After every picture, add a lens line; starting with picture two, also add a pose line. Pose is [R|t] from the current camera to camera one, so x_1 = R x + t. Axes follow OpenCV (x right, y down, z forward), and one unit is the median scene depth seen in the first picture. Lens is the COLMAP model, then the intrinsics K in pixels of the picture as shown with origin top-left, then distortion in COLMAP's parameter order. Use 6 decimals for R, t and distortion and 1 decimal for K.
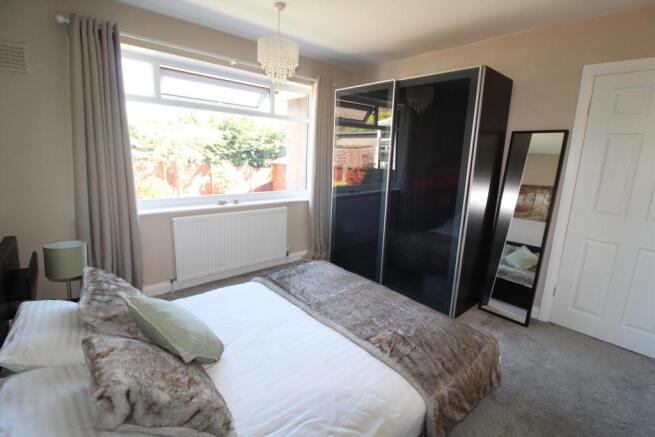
lens RADIAL K [[310.0, 0, 326.1], [0, 310.0, 212.1], [0, 0, 1]] dist [-0.013984, -0.000623]
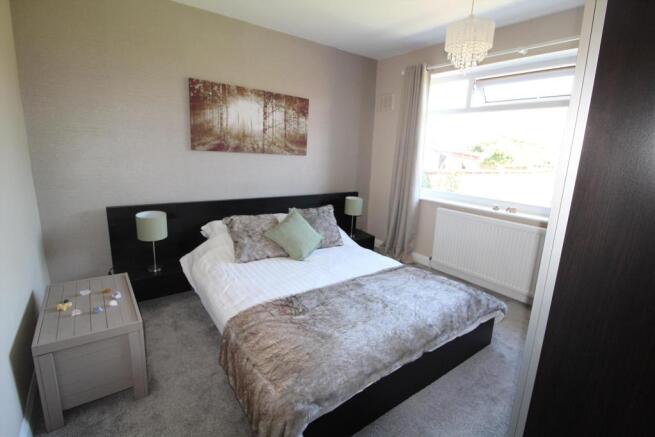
lens RADIAL K [[310.0, 0, 326.1], [0, 310.0, 212.1], [0, 0, 1]] dist [-0.013984, -0.000623]
pose [[-0.076538, 0.161772, -0.983856, 0.717249], [-0.214775, 0.960911, 0.174707, -0.079765], [0.973660, 0.224679, -0.038802, 0.619907]]
